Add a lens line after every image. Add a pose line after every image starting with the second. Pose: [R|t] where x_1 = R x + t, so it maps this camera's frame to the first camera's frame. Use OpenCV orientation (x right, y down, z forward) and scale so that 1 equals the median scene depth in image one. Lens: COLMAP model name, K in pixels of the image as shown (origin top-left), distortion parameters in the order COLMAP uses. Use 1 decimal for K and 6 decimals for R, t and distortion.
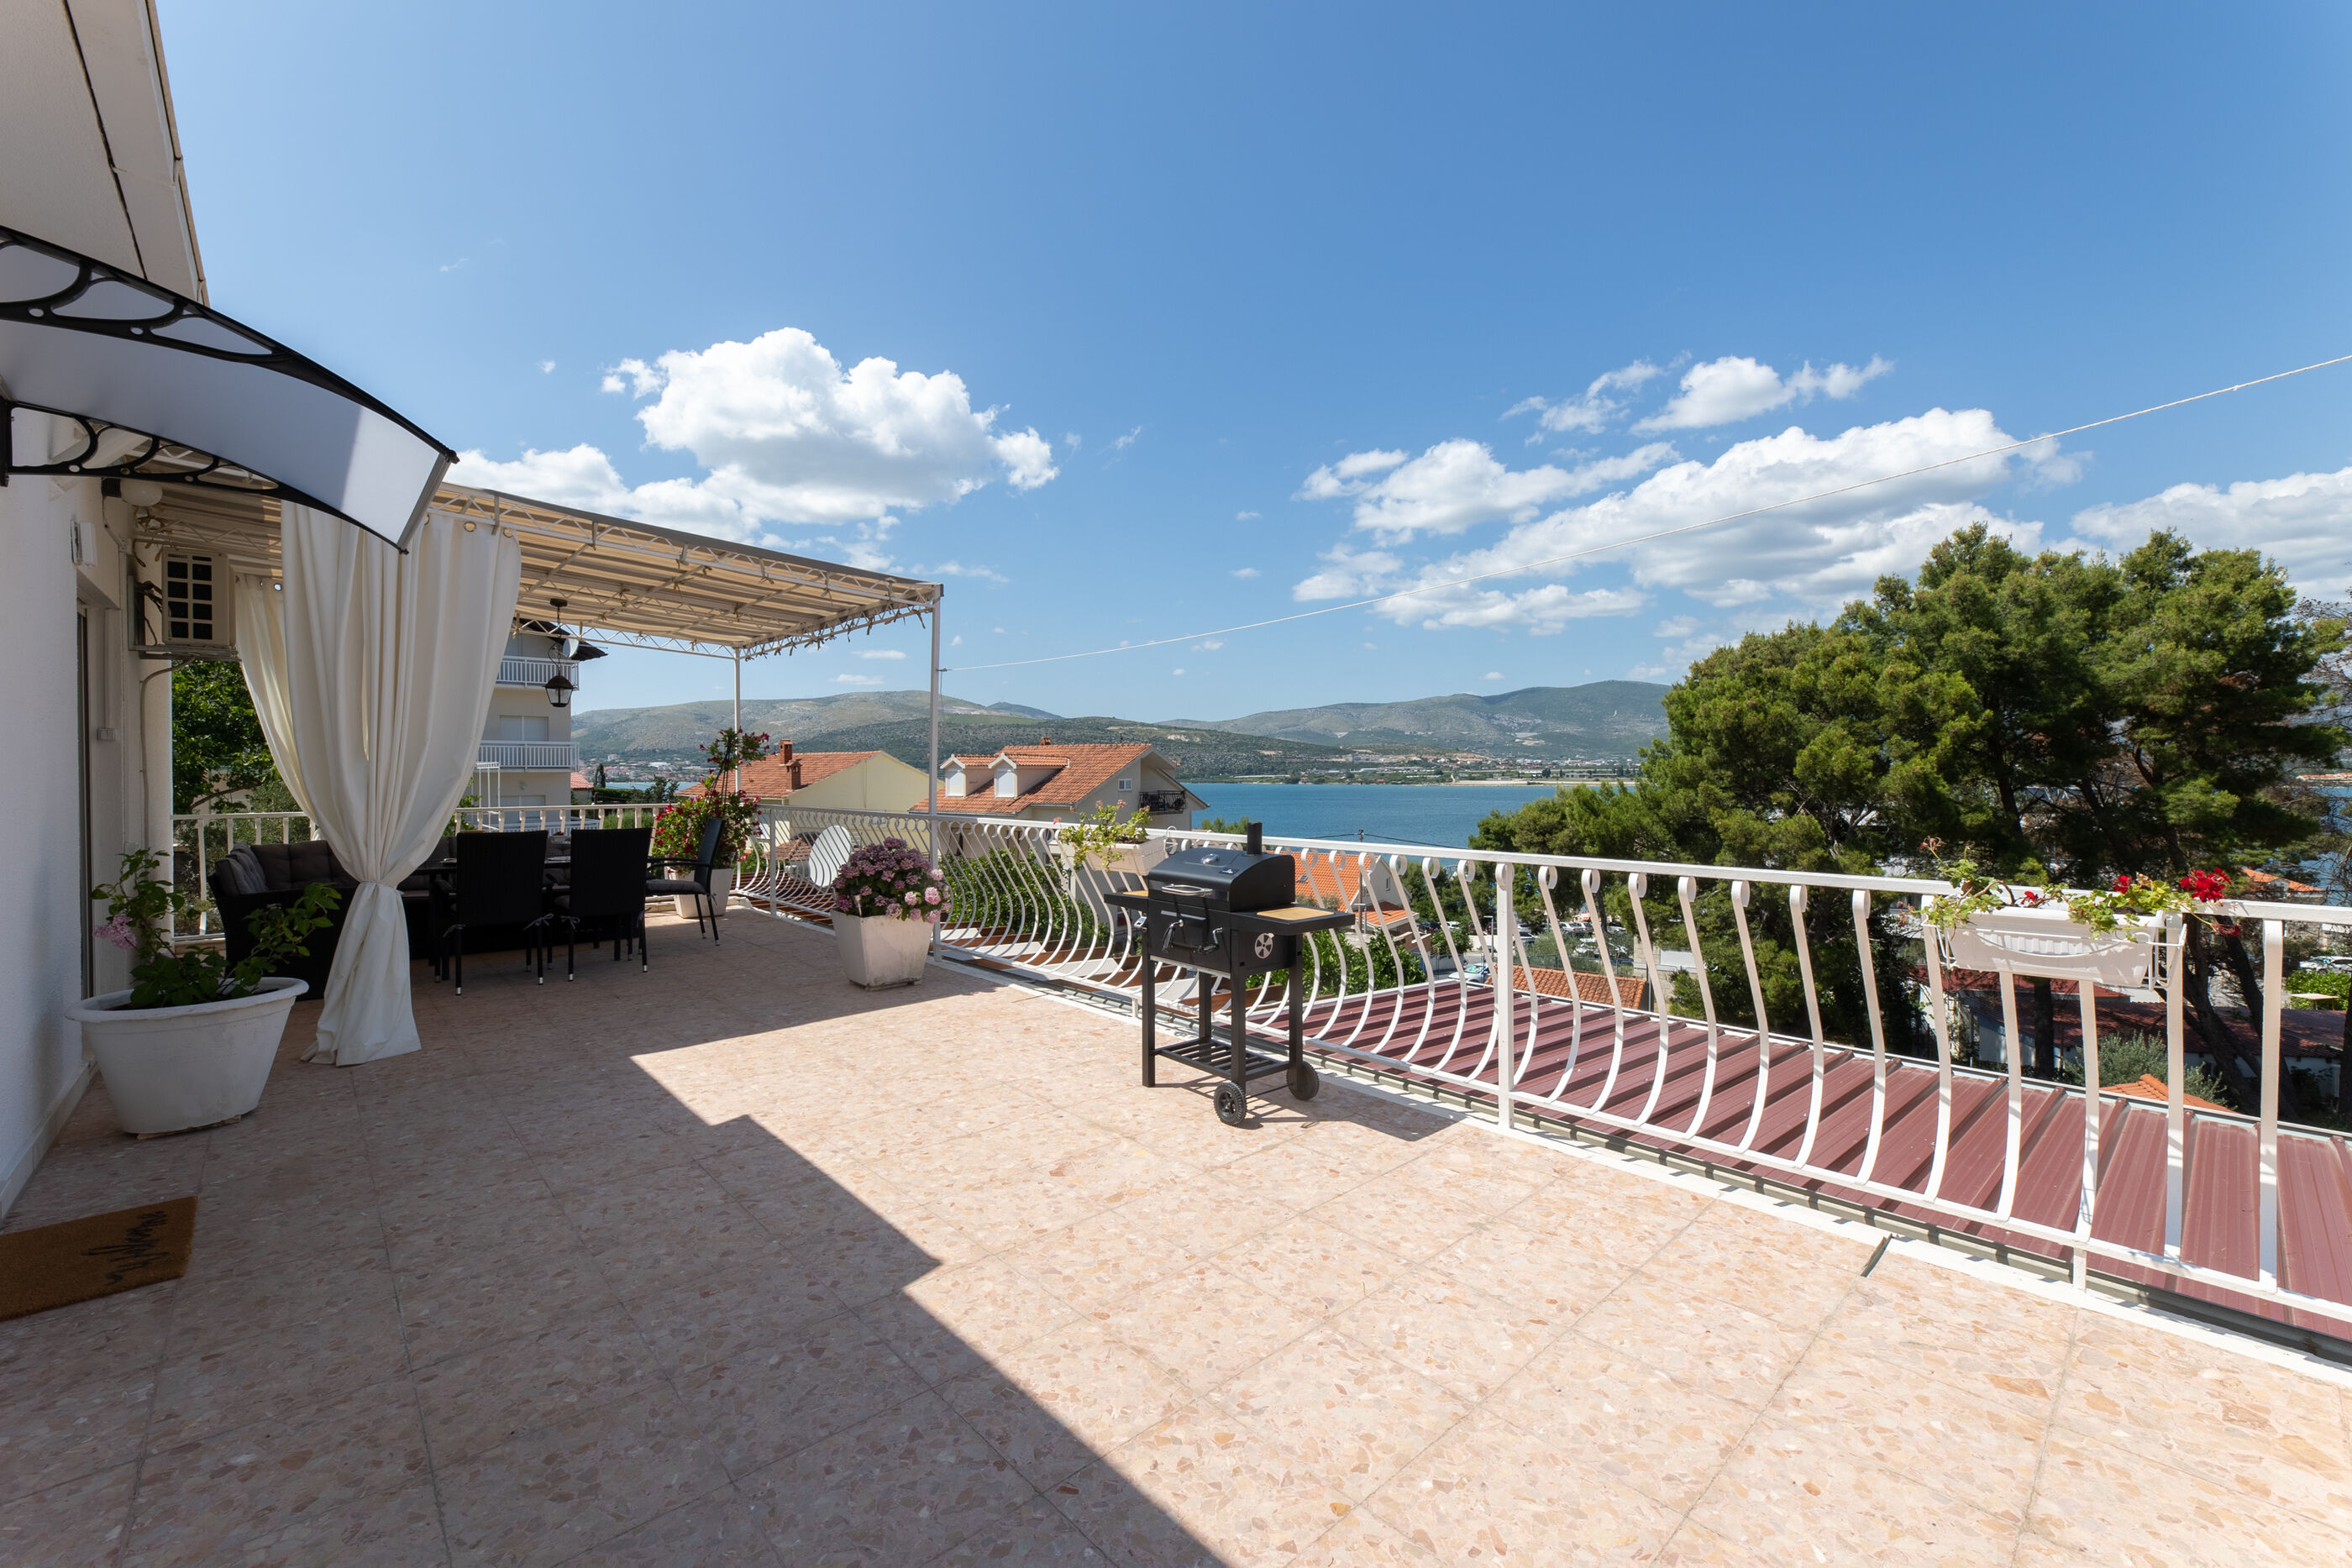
lens RADIAL K [[948.2, 0, 1167.6], [0, 948.2, 783.2], [0, 0, 1]] dist [0.004025, 0.000528]
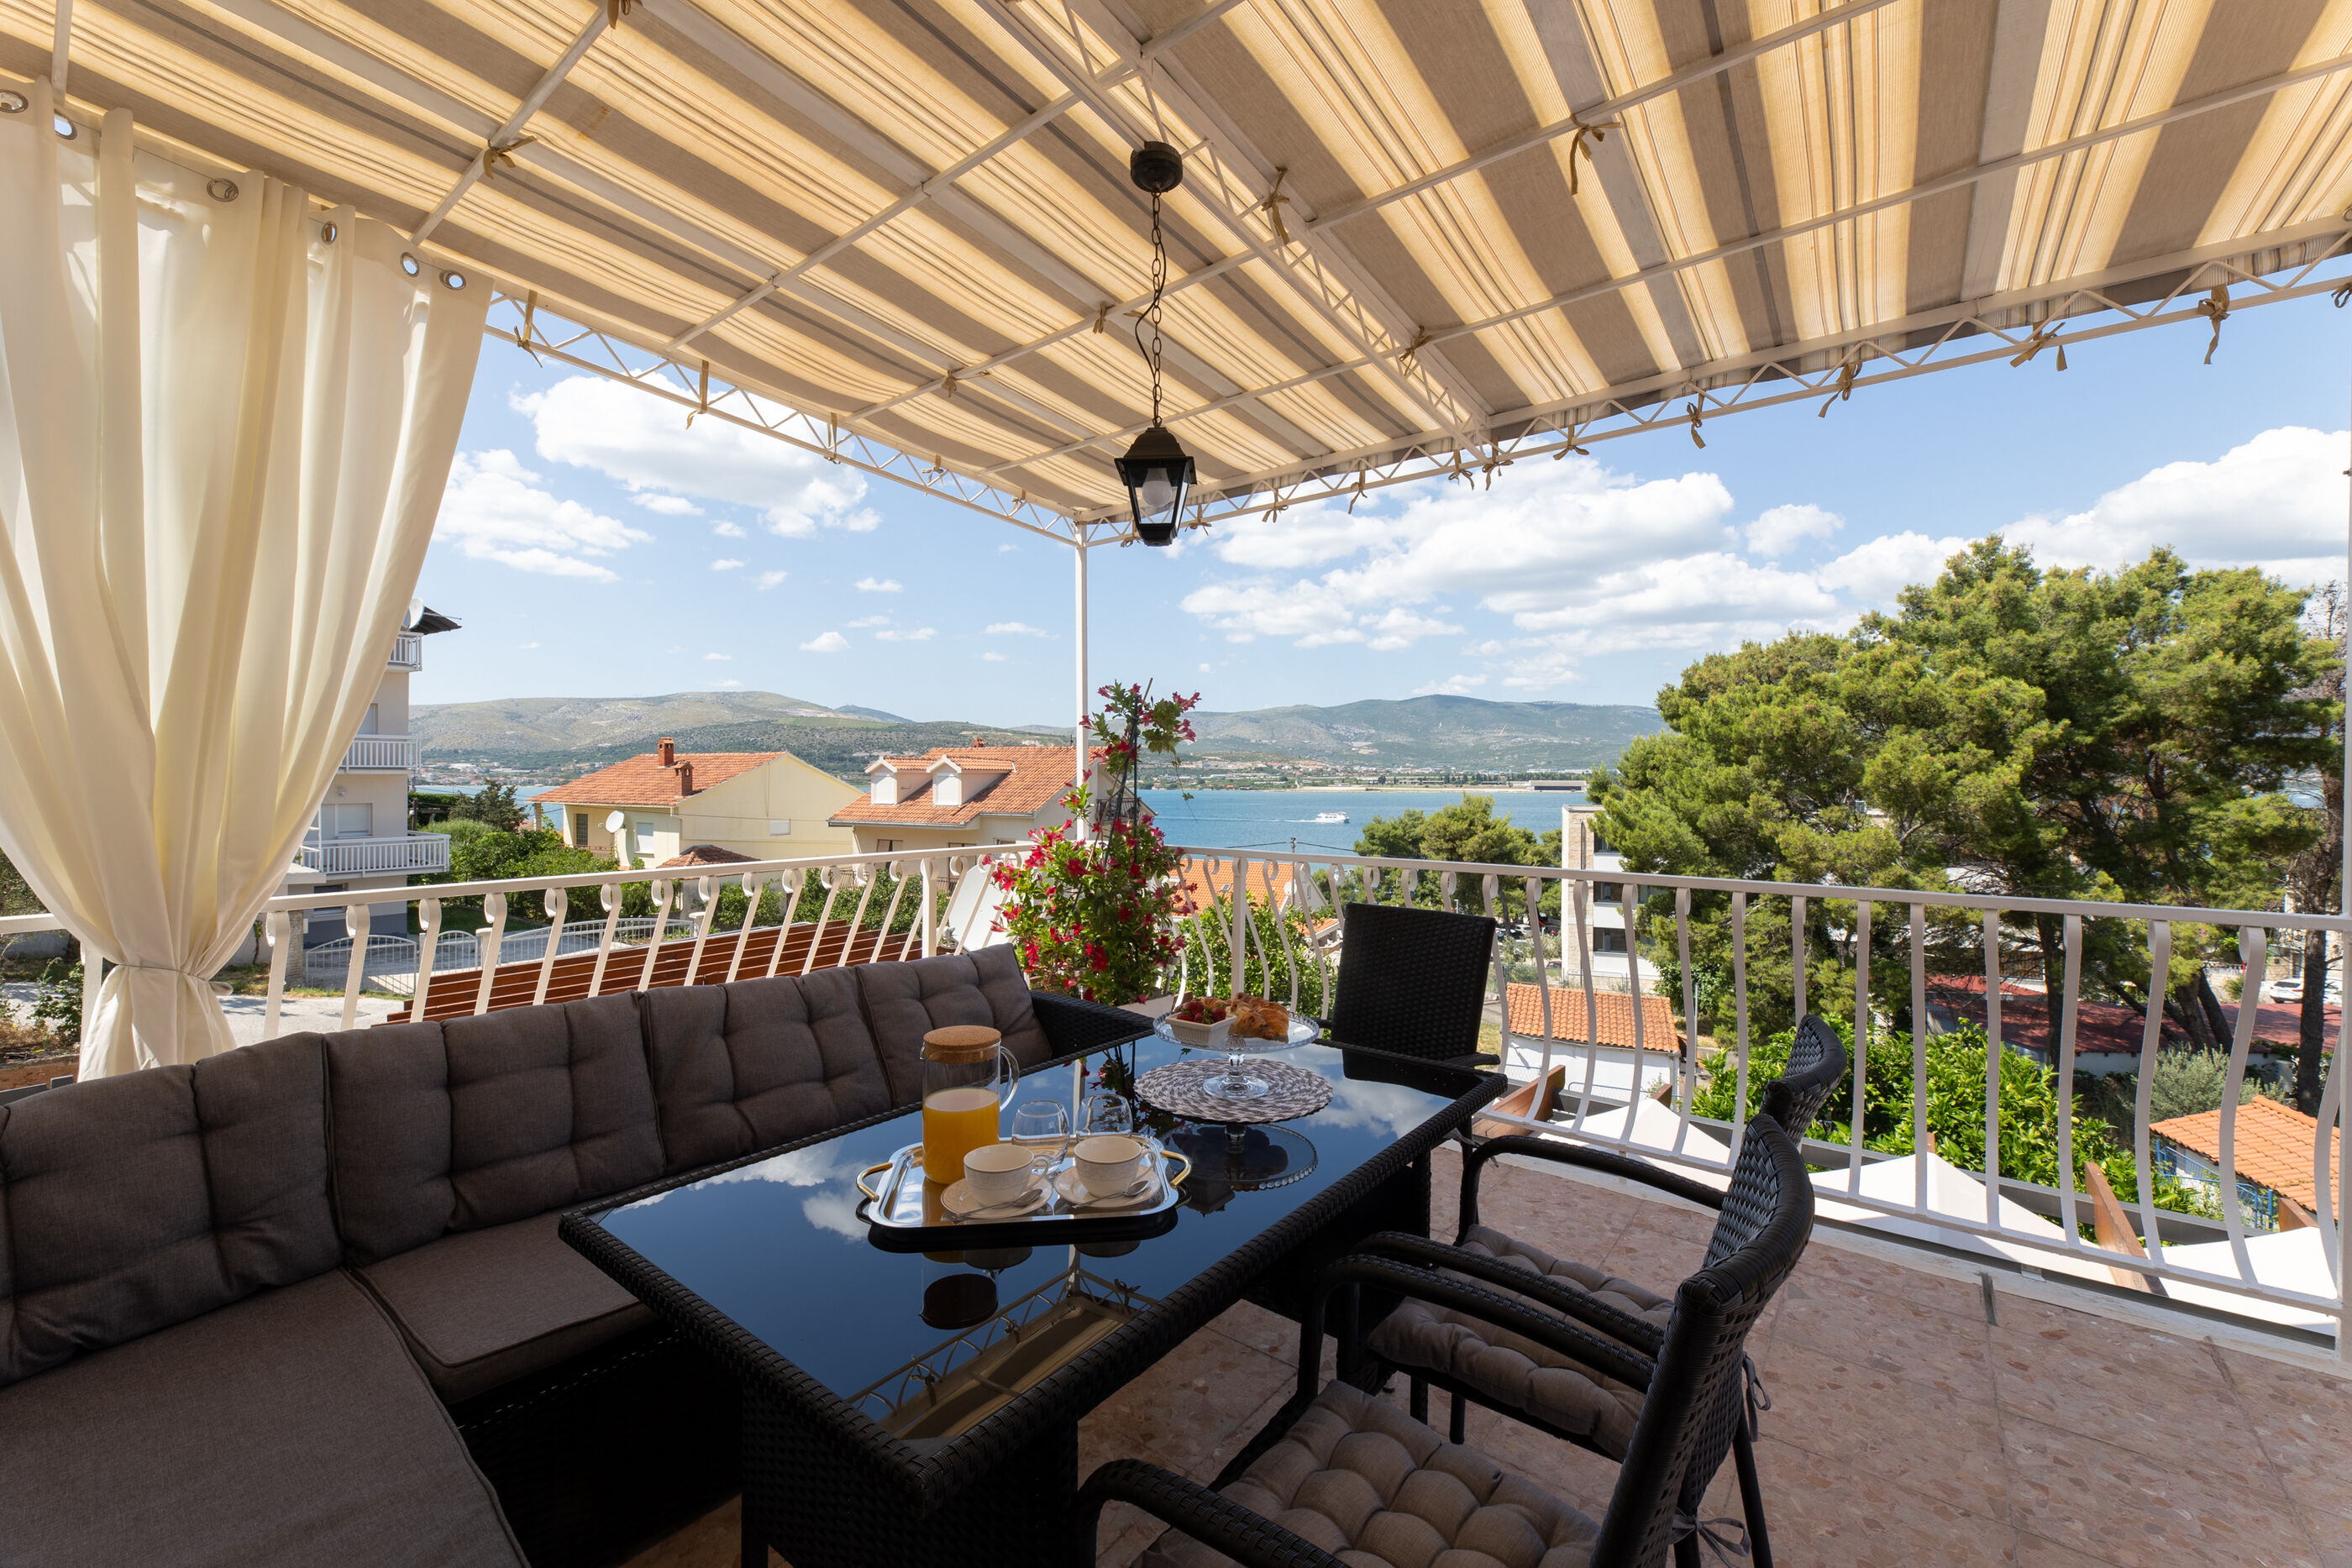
lens RADIAL K [[948.2, 0, 1170.1], [0, 948.2, 766.6], [0, 0, 1]] dist [0.004025, 0.000528]
pose [[0.987620, 0.006559, 0.156727, -0.135915], [-0.002873, 0.999714, -0.023734, -0.001344], [-0.156837, 0.022990, 0.987357, 0.130335]]
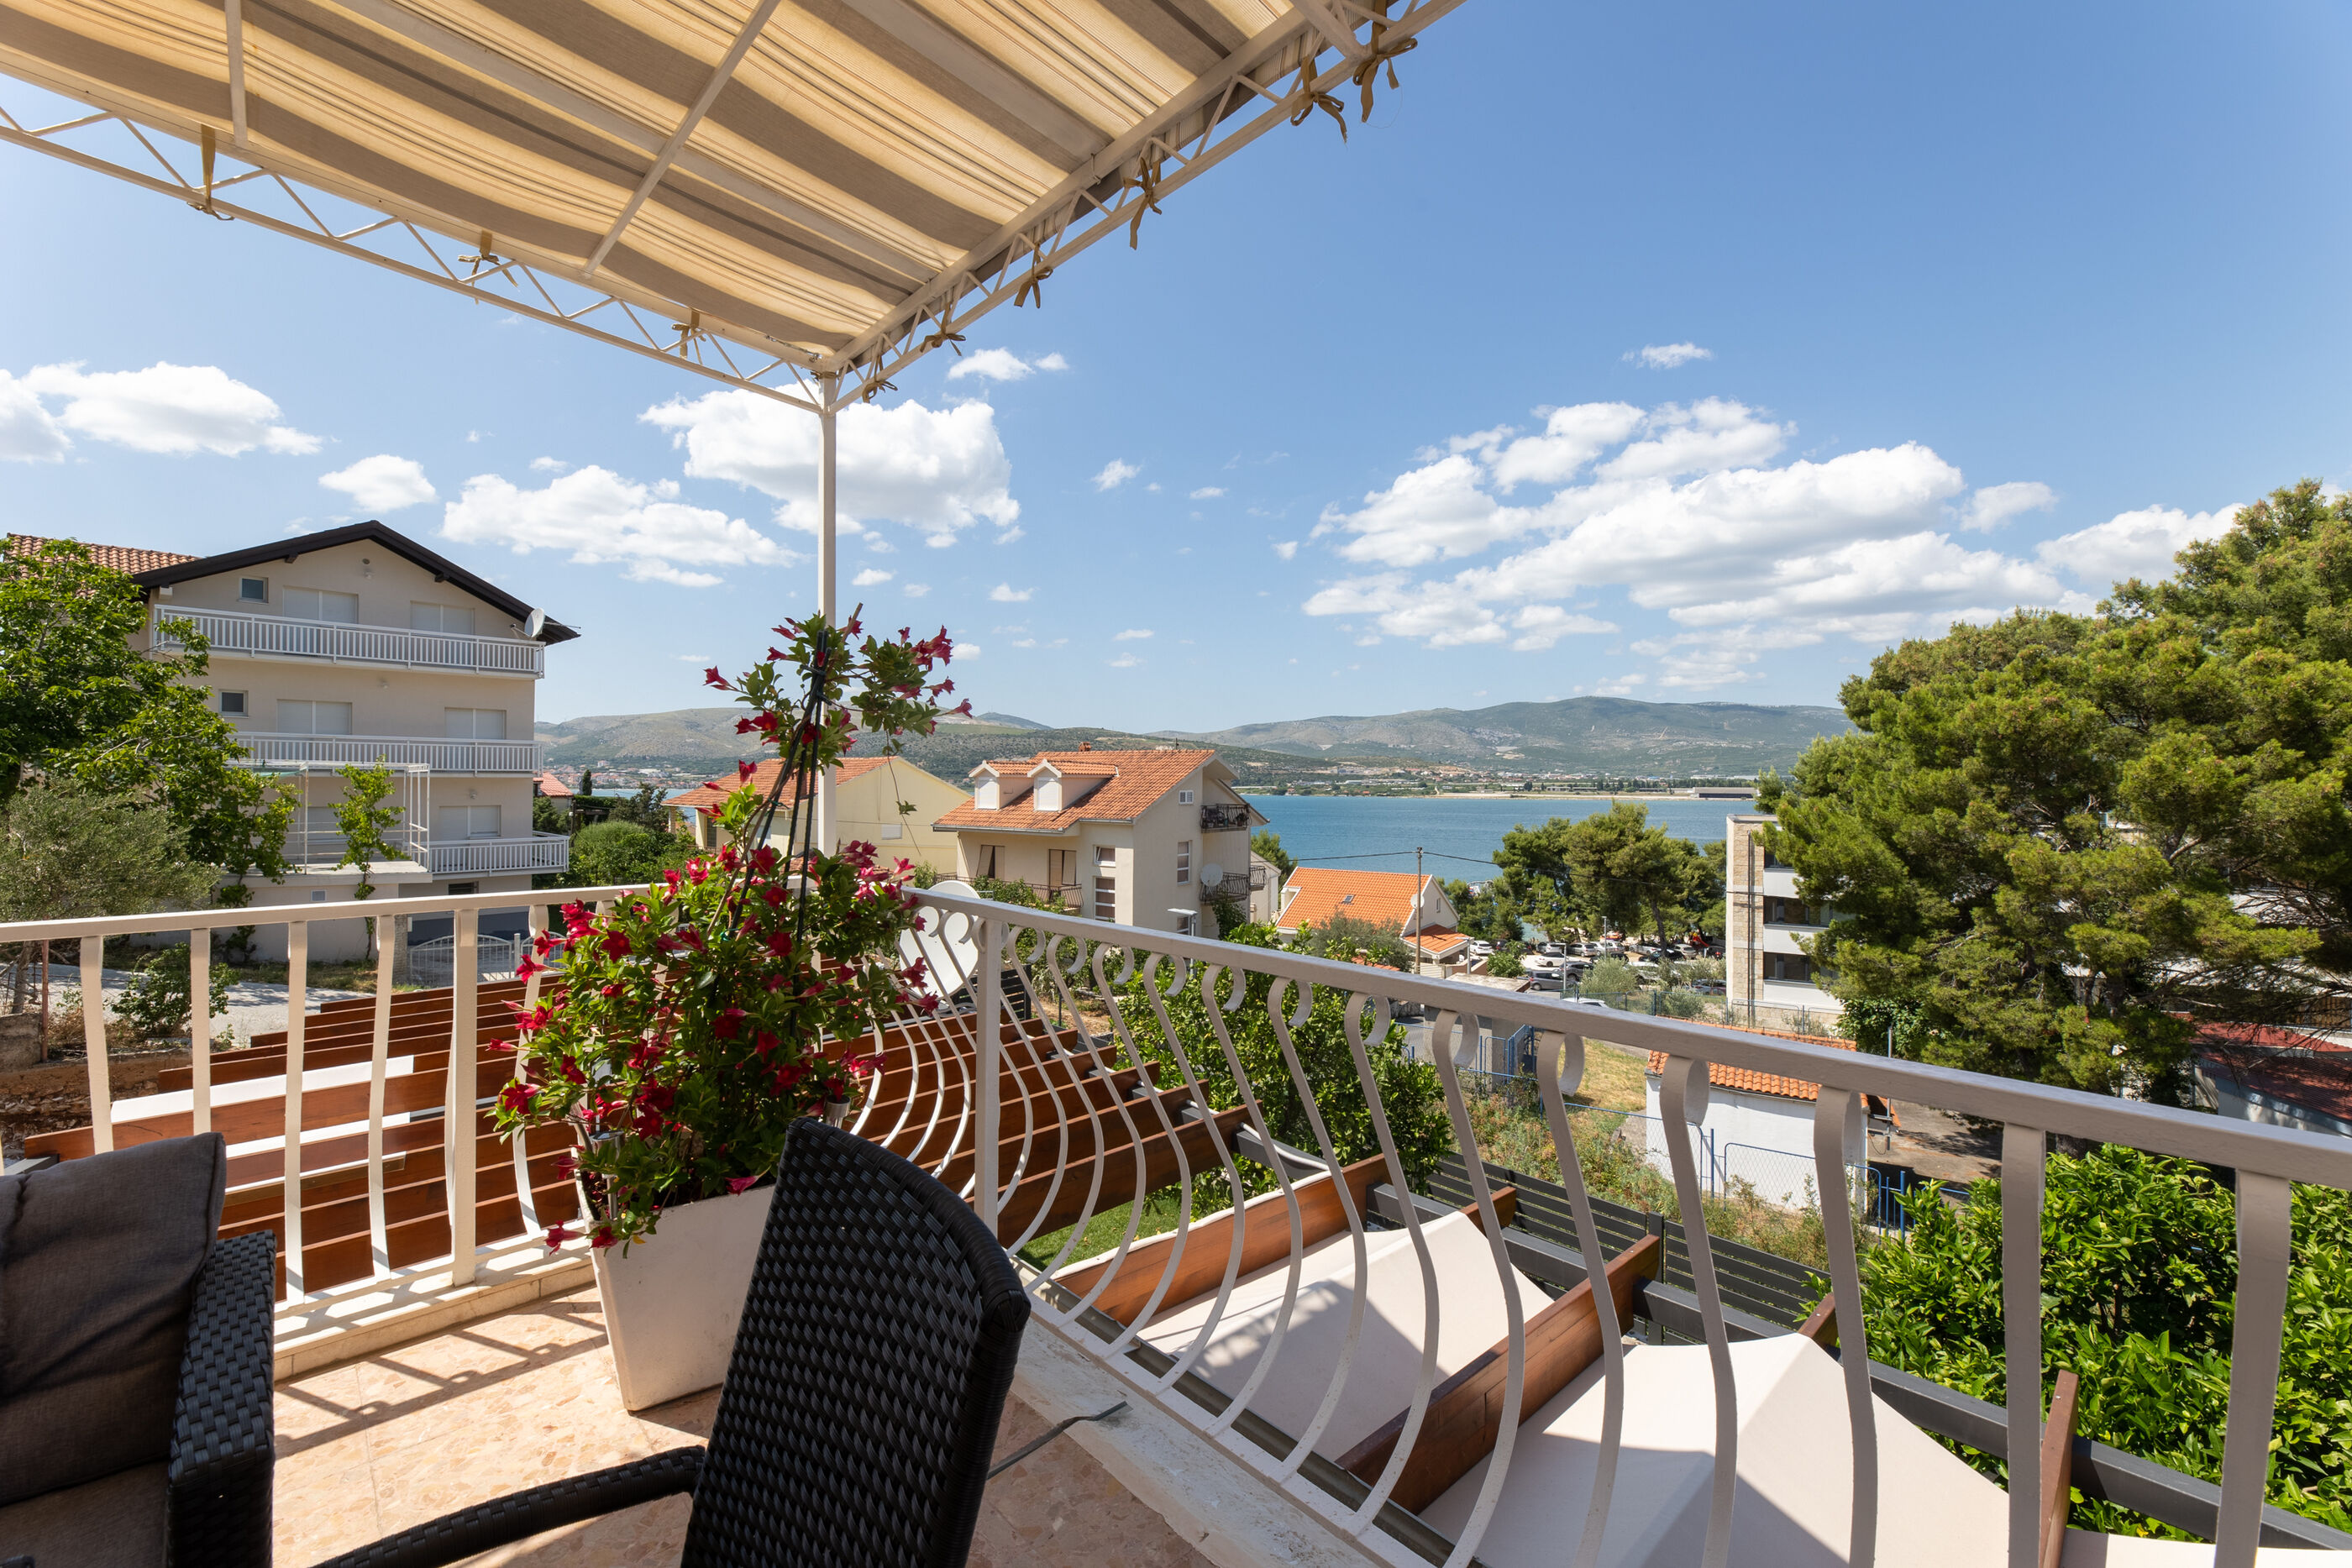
lens RADIAL K [[948.2, 0, 1167.7], [0, 948.2, 778.5], [0, 0, 1]] dist [0.004025, 0.000528]
pose [[0.999904, 0.007300, 0.011752, -0.094413], [-0.007107, 0.999839, -0.016452, -0.001667], [-0.011870, 0.016367, 0.999796, 0.182714]]
